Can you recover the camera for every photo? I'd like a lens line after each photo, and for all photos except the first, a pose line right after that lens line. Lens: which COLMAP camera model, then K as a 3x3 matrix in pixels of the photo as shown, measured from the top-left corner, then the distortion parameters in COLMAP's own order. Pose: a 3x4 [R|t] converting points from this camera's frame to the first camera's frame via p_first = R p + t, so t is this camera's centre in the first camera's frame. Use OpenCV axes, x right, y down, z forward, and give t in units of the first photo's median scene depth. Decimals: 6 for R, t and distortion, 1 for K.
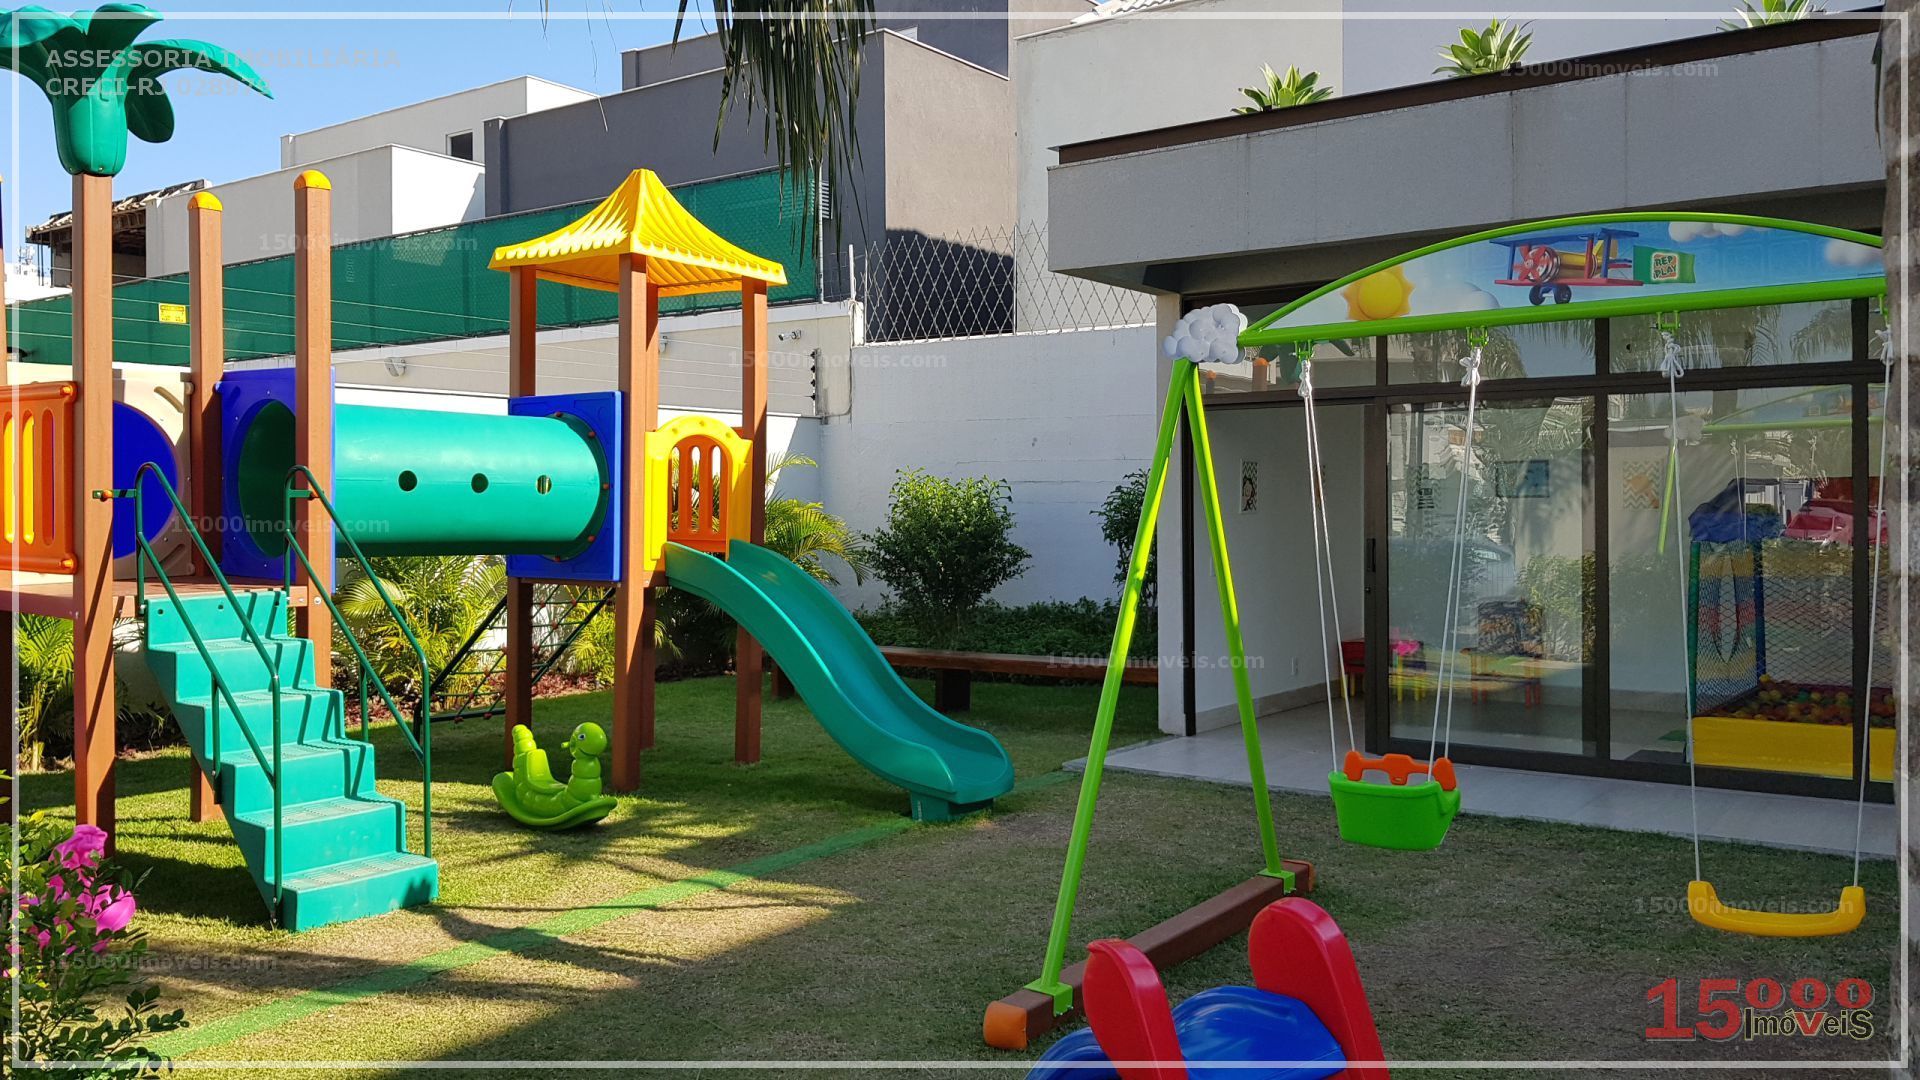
lens RADIAL K [[1511.7, 0, 958.2], [0, 1511.7, 536.9], [0, 0, 1]] dist [0.041752, 0.001240]
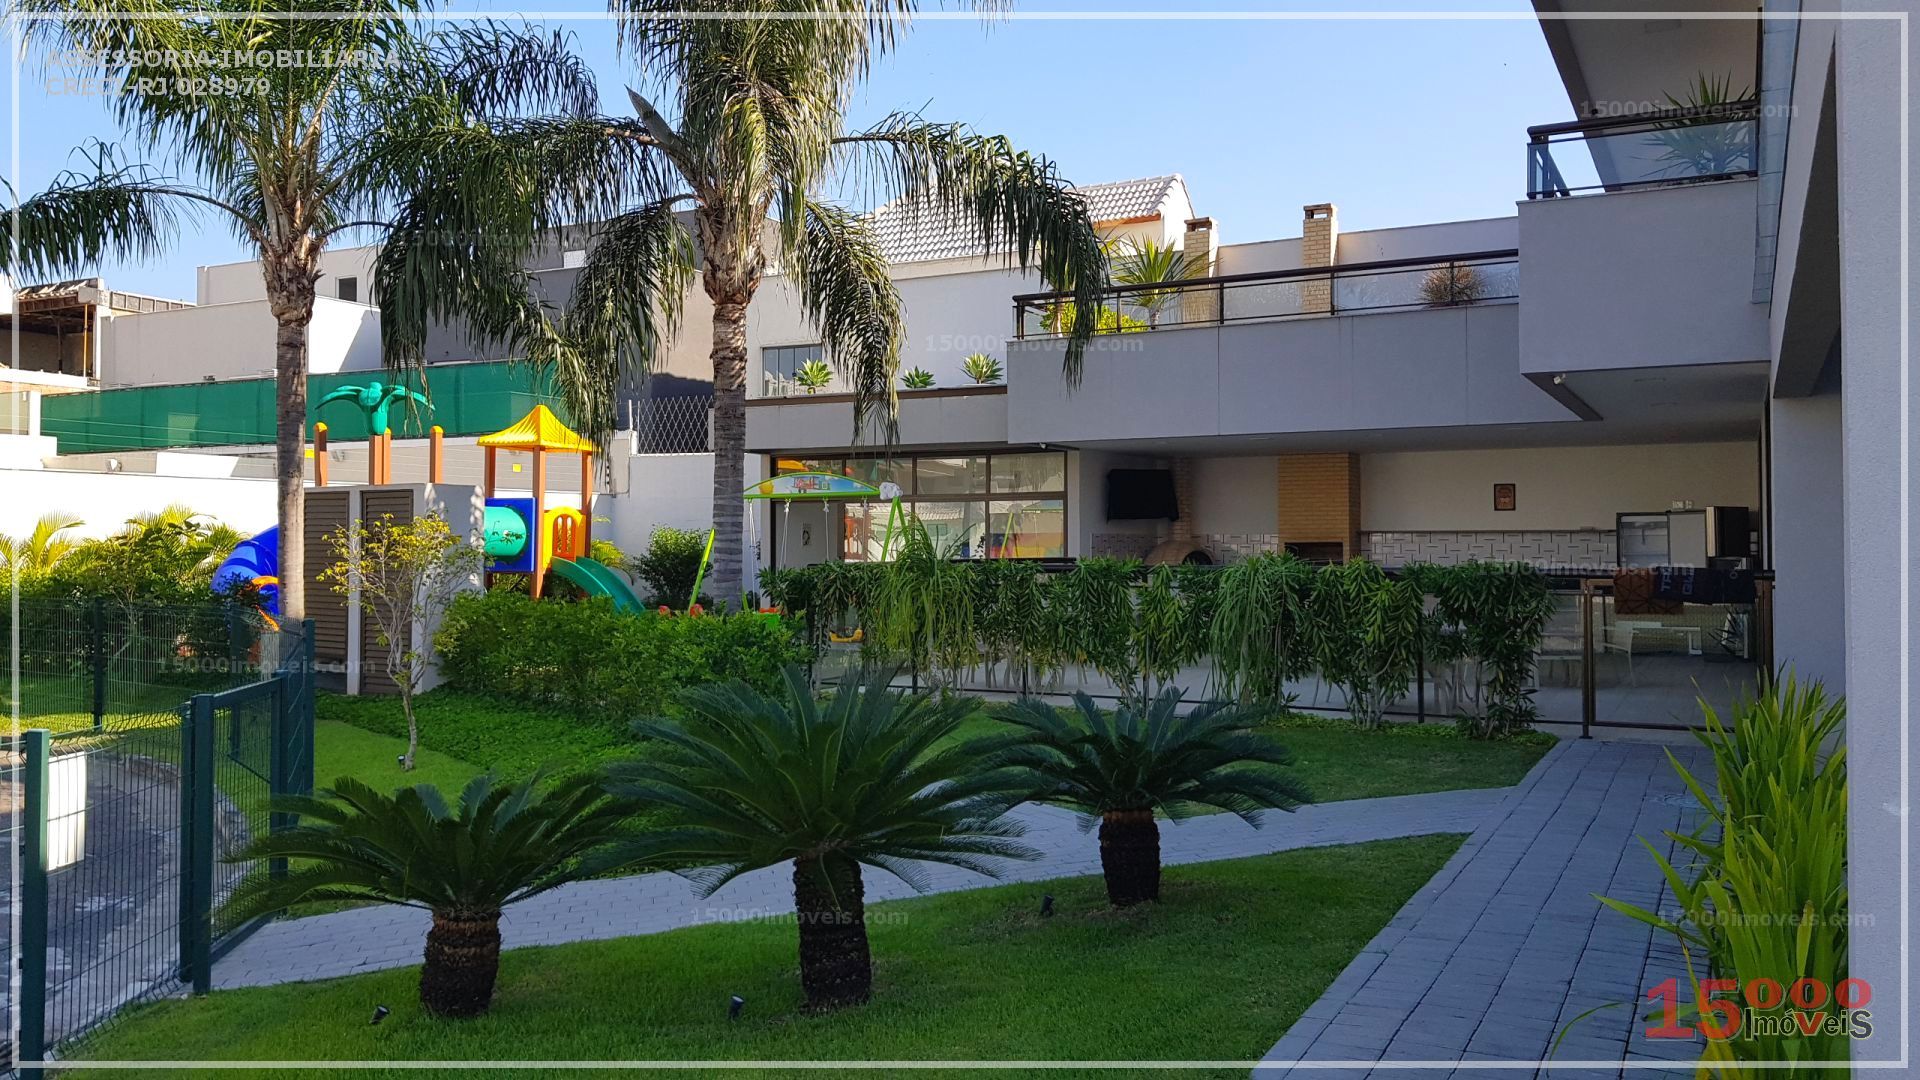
lens RADIAL K [[1511.7, 0, 957.5], [0, 1511.7, 531.4], [0, 0, 1]] dist [0.041752, 0.001240]
pose [[0.990505, -0.000251, 0.137476, 0.072054], [0.004760, 0.999461, -0.032470, 0.026046], [-0.137393, 0.032816, 0.989973, -0.888686]]
